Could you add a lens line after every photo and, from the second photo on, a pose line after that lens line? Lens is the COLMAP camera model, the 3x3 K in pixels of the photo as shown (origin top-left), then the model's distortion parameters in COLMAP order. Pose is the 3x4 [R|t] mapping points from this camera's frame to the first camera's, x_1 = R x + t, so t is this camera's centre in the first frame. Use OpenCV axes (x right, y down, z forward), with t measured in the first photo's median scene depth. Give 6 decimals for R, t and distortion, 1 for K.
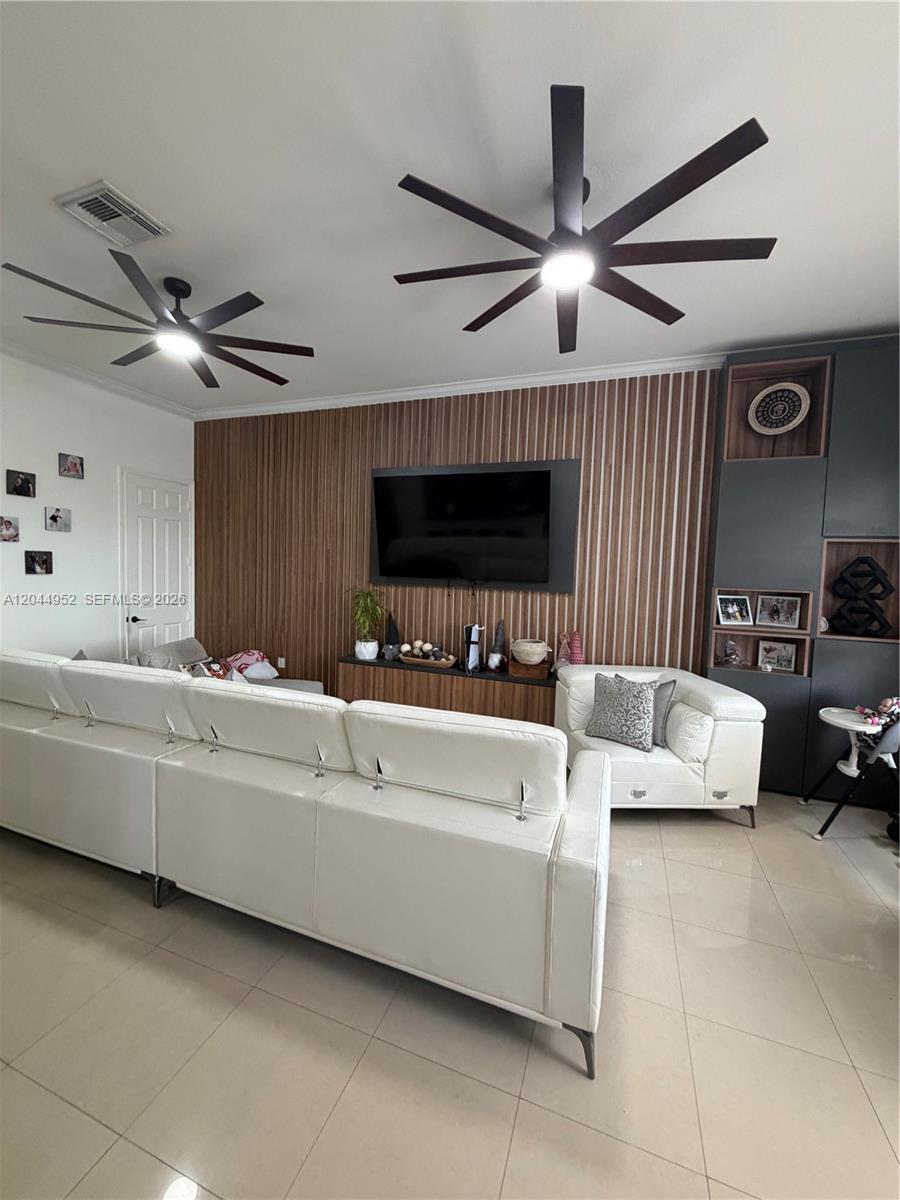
lens RADIAL K [[474.7, 0, 447.4], [0, 474.7, 594.8], [0, 0, 1]] dist [0.000578, 0.000172]
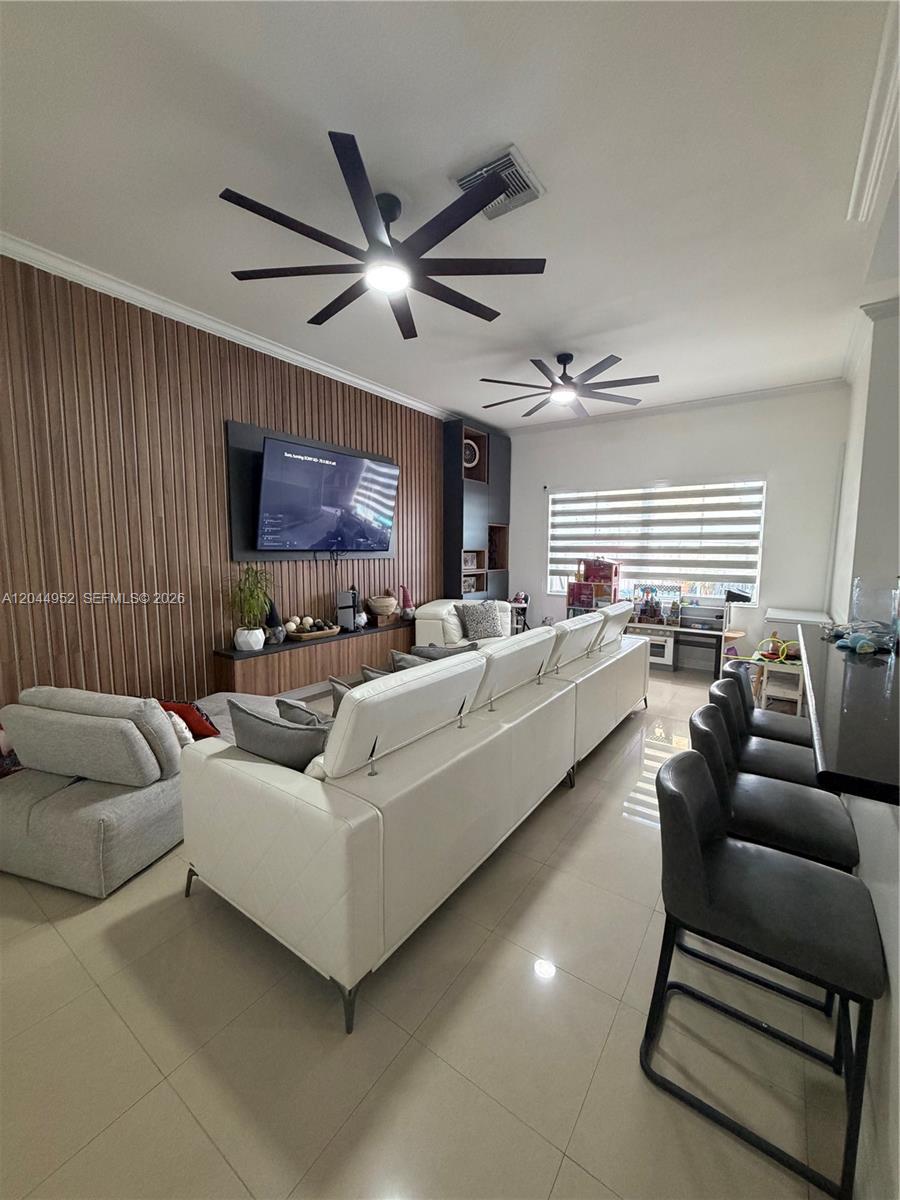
lens RADIAL K [[474.7, 0, 447.4], [0, 474.7, 594.8], [0, 0, 1]] dist [0.000578, 0.000172]
pose [[0.260763, -0.123568, 0.957462, -0.987204], [0.061931, 0.991873, 0.111142, -0.039589], [-0.963414, 0.030315, 0.266296, 0.488705]]
